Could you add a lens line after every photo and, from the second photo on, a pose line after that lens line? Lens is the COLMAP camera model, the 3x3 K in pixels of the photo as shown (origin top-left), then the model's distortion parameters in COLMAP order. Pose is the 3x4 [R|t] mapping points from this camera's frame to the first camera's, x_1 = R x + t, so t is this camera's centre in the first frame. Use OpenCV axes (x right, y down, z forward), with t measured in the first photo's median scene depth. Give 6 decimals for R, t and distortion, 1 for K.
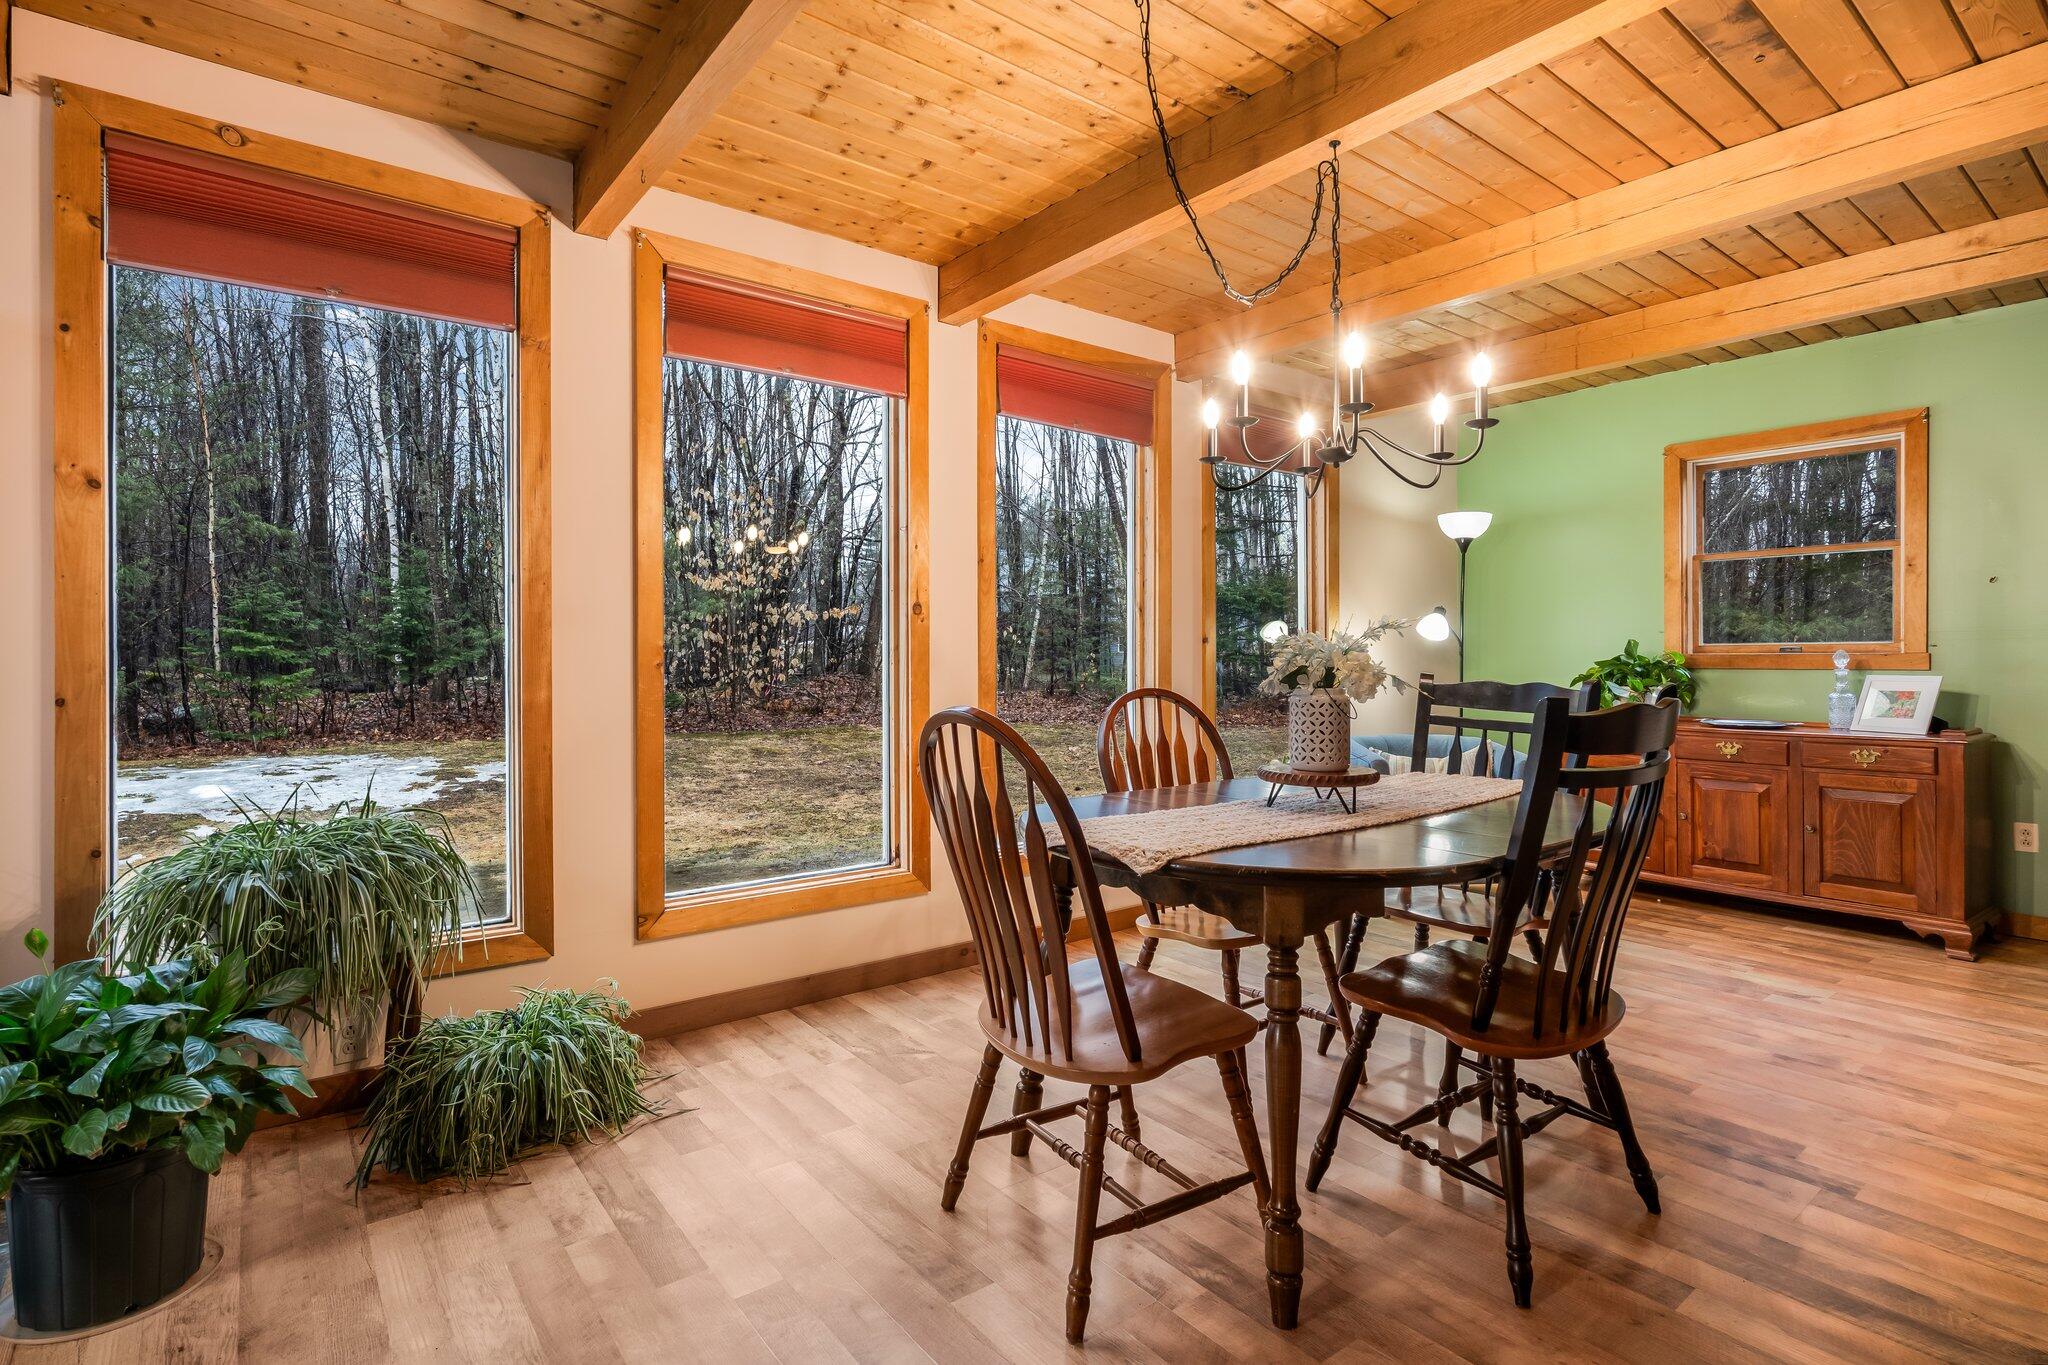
lens RADIAL K [[995.5, 0, 1027.7], [0, 995.5, 659.1], [0, 0, 1]] dist [-0.003869, -0.000431]
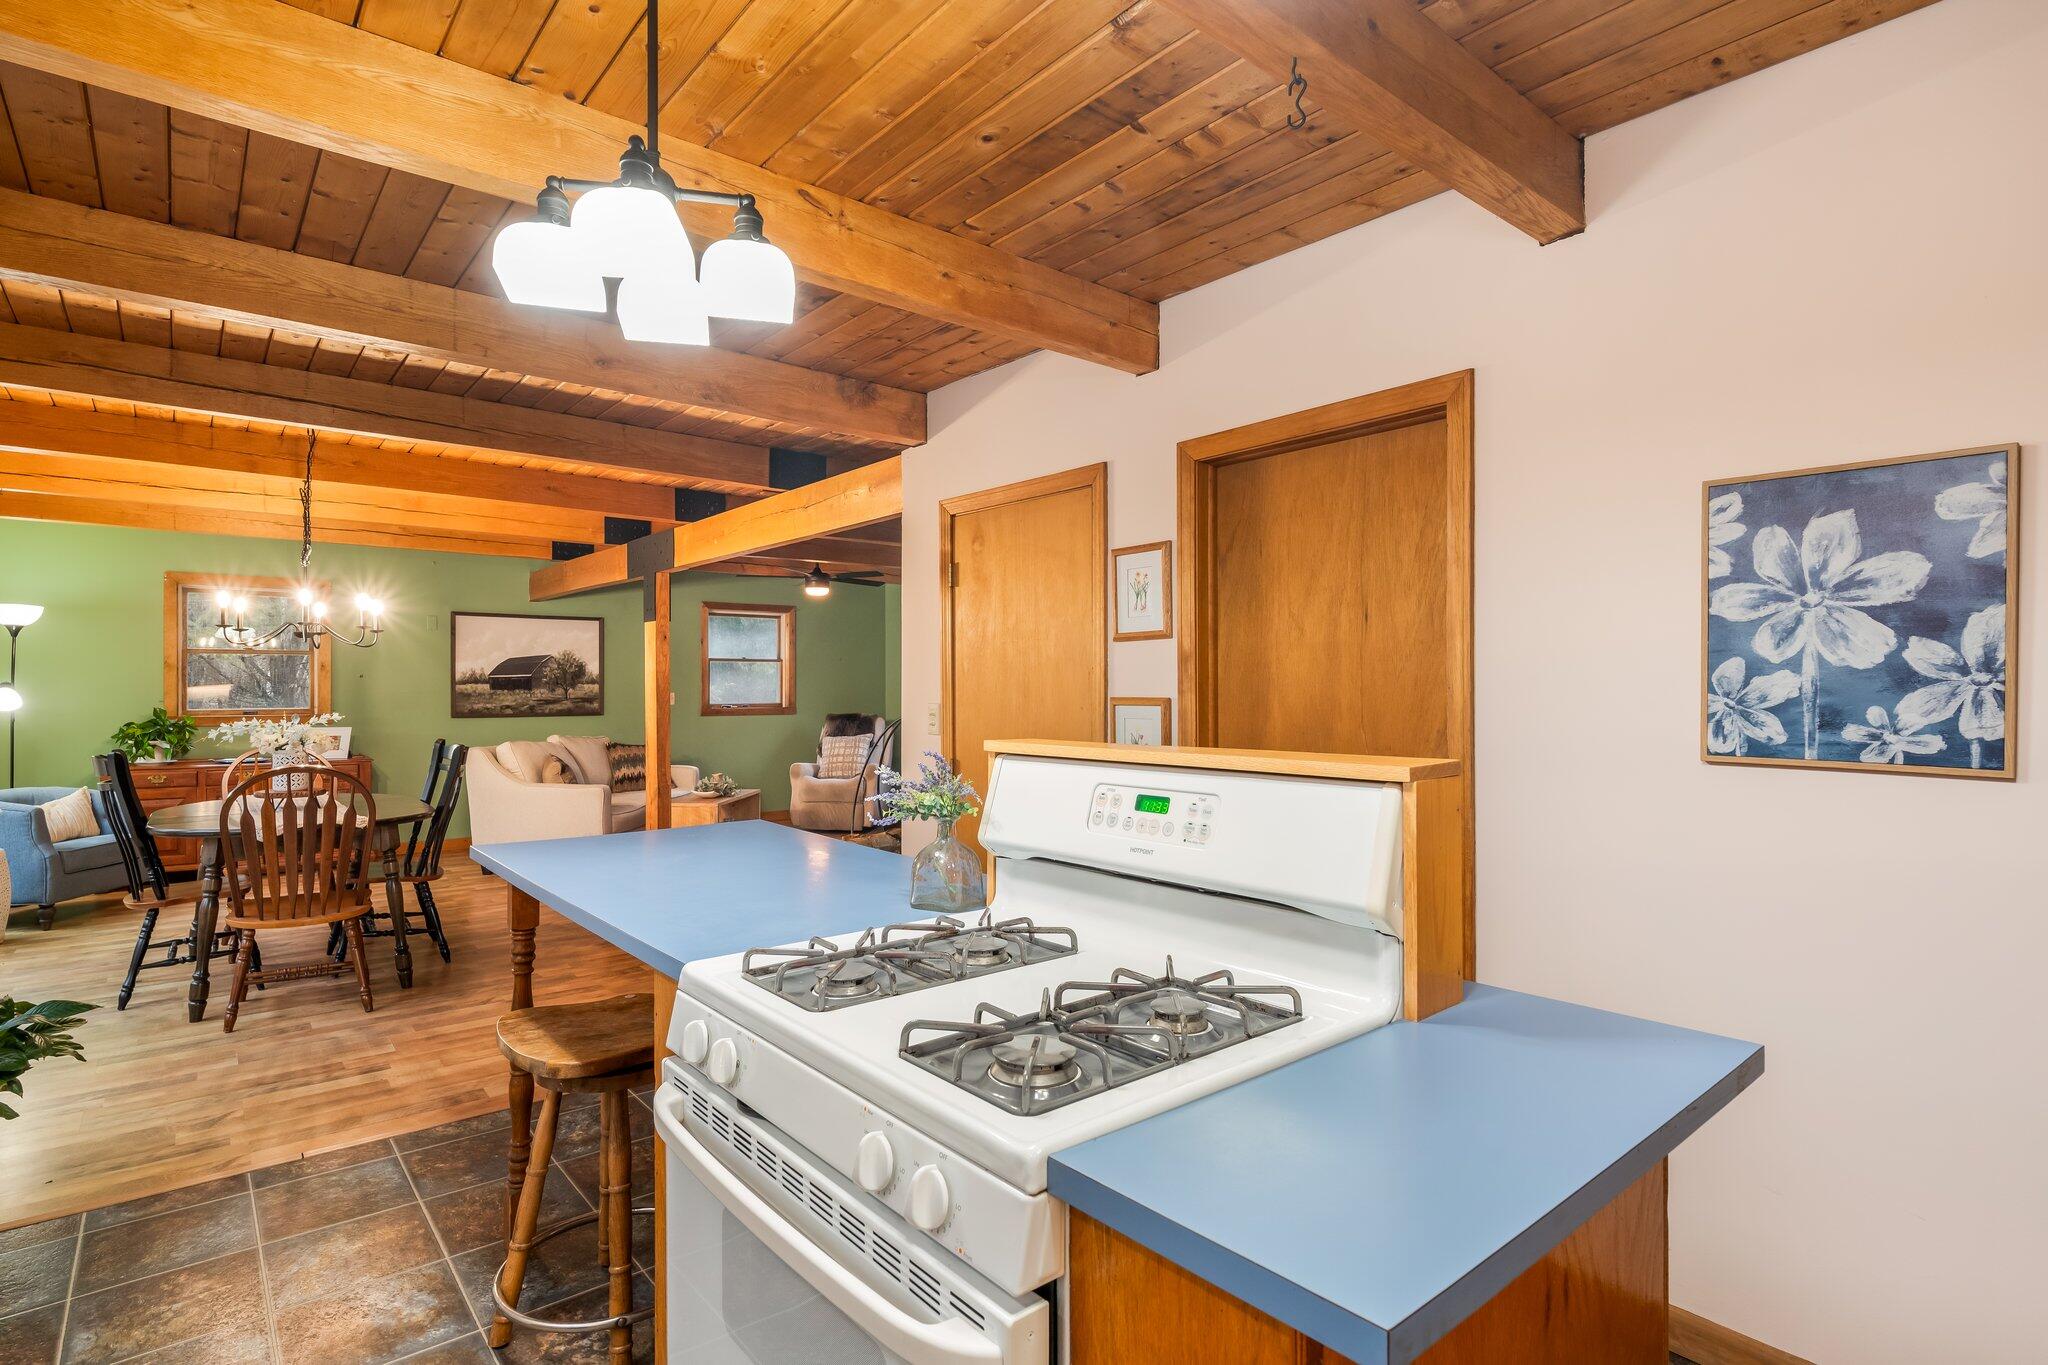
lens RADIAL K [[1013.7, 0, 1024.1], [0, 1013.7, 686.8], [0, 0, 1]] dist [-0.001631, -0.000391]
pose [[-0.030072, 0.003023, 0.999543, -1.084308], [0.001782, 0.999994, -0.002971, -0.053414], [-0.999546, 0.001692, -0.030077, -0.245145]]
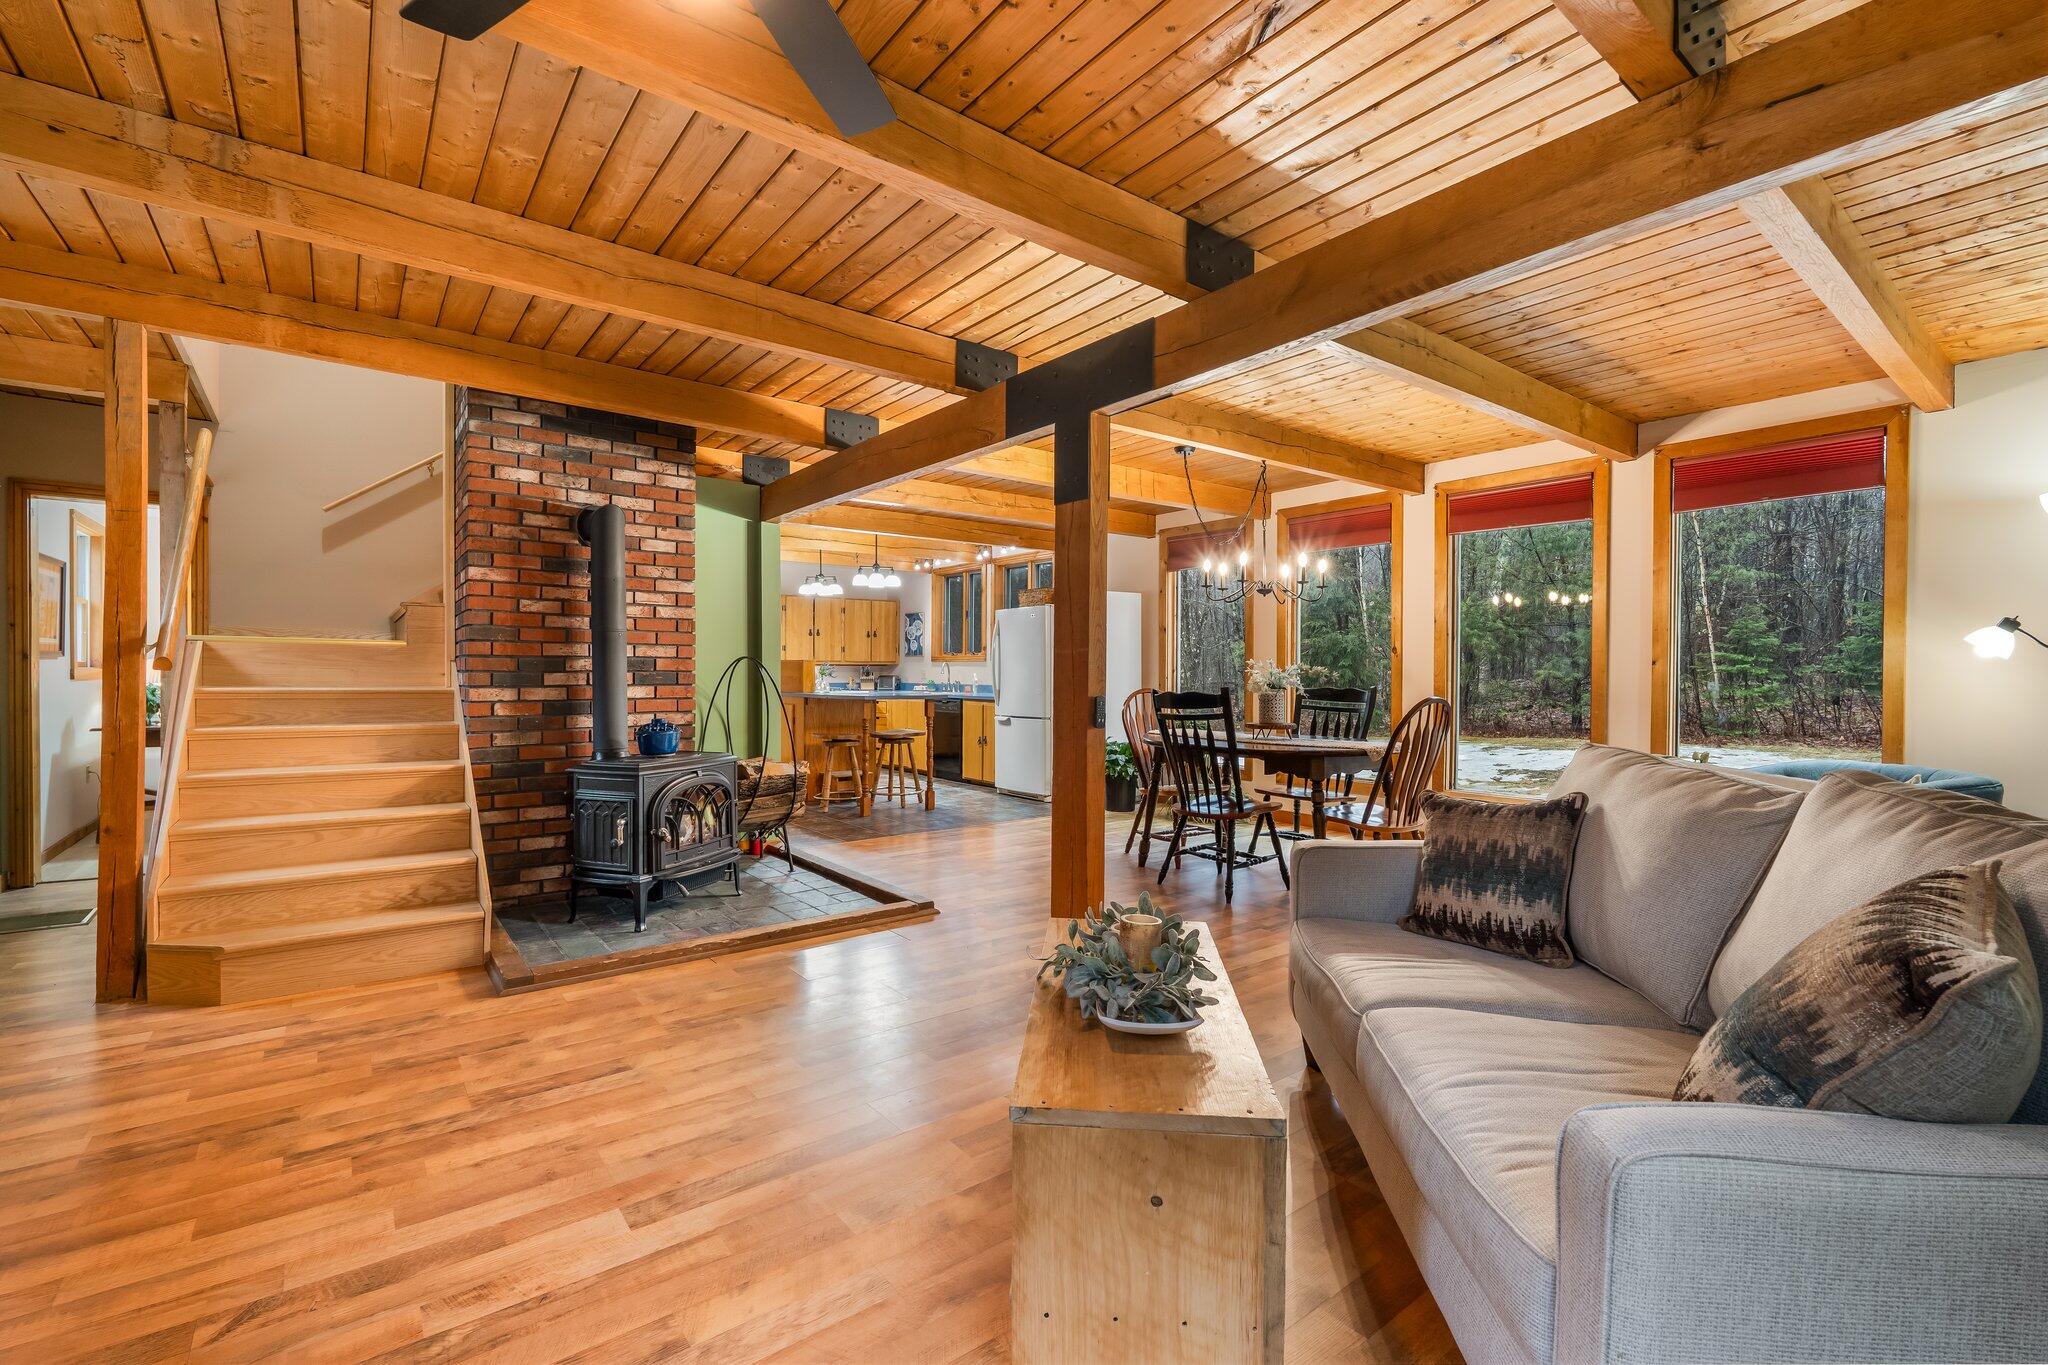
lens RADIAL K [[886.6, 0, 1024.0], [0, 886.6, 682.5], [0, 0, 1]] dist [-0.006440, -0.000351]
pose [[-0.008517, 0.013763, -0.999869, 1.463665], [-0.004624, 0.999894, 0.013803, -0.007636], [0.999953, 0.004741, -0.008452, 0.266573]]
